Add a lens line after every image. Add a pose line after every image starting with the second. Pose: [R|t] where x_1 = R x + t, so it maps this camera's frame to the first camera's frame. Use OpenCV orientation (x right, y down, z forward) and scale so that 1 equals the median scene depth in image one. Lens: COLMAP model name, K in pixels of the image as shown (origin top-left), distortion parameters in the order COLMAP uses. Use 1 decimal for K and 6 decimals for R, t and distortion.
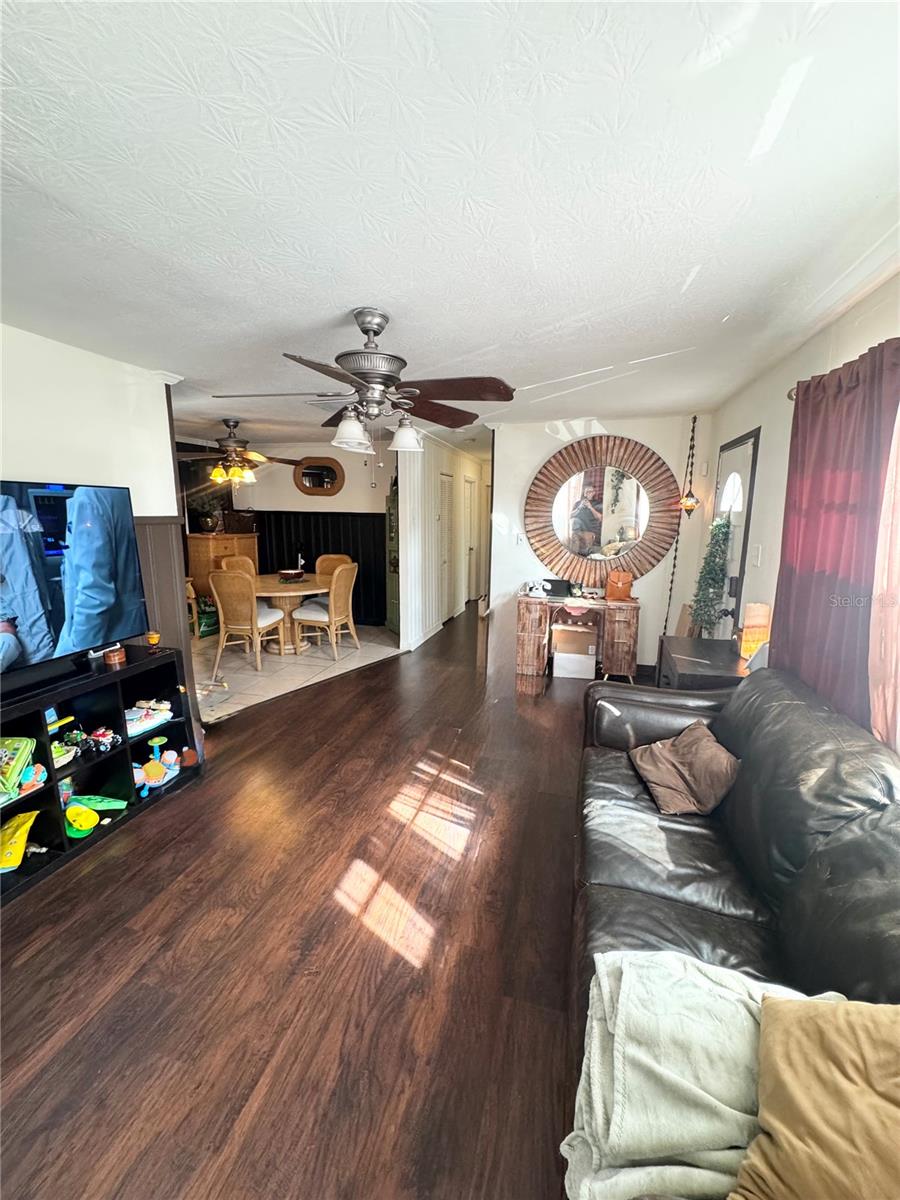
lens RADIAL K [[481.4, 0, 450.0], [0, 481.4, 600.0], [0, 0, 1]] dist [0.000387, -0.000314]
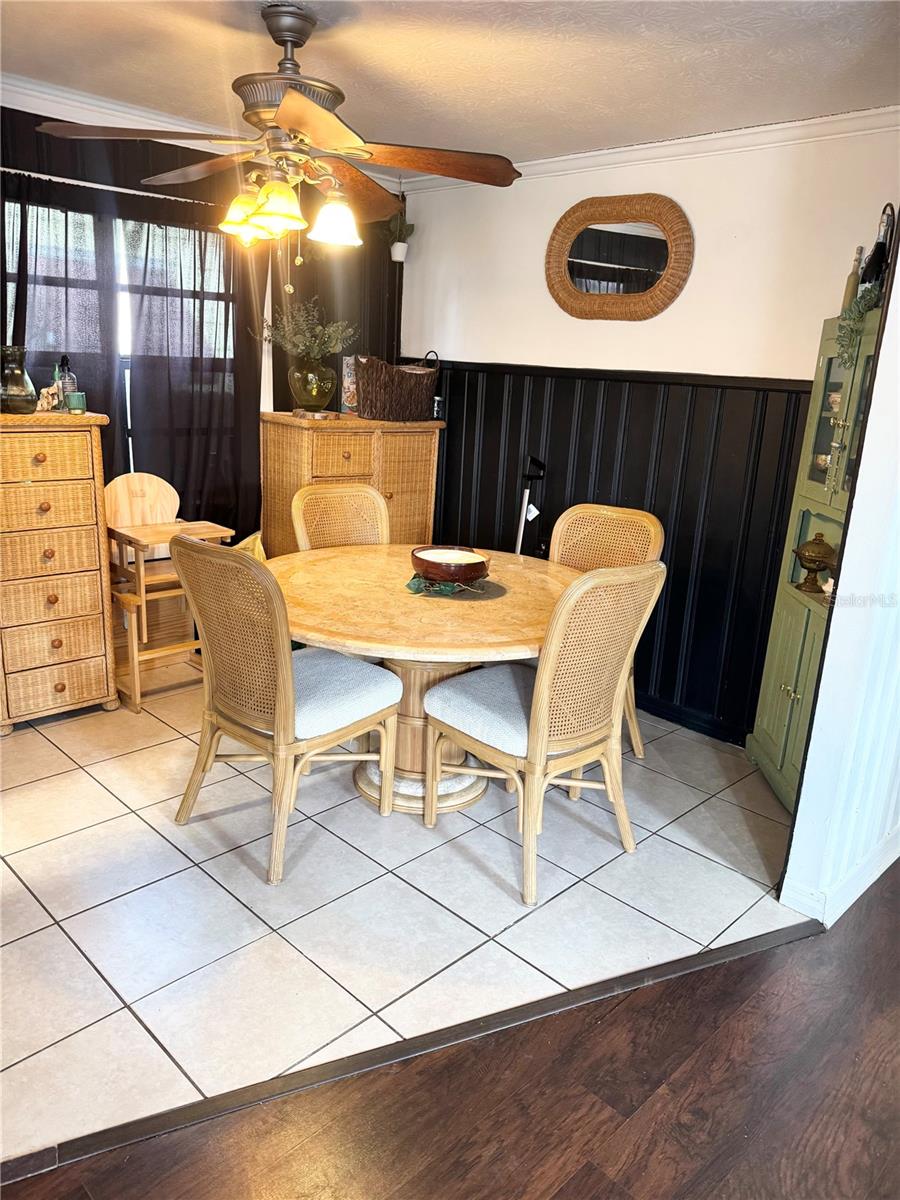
lens RADIAL K [[841.3, 0, 450.0], [0, 841.3, 600.0], [0, 0, 1]] dist [0.044125, -0.082615]
pose [[0.866844, 0.167873, -0.469468, -0.065051], [-0.138065, 0.985612, 0.097508, -0.074083], [0.479082, -0.019707, 0.877549, 0.468210]]
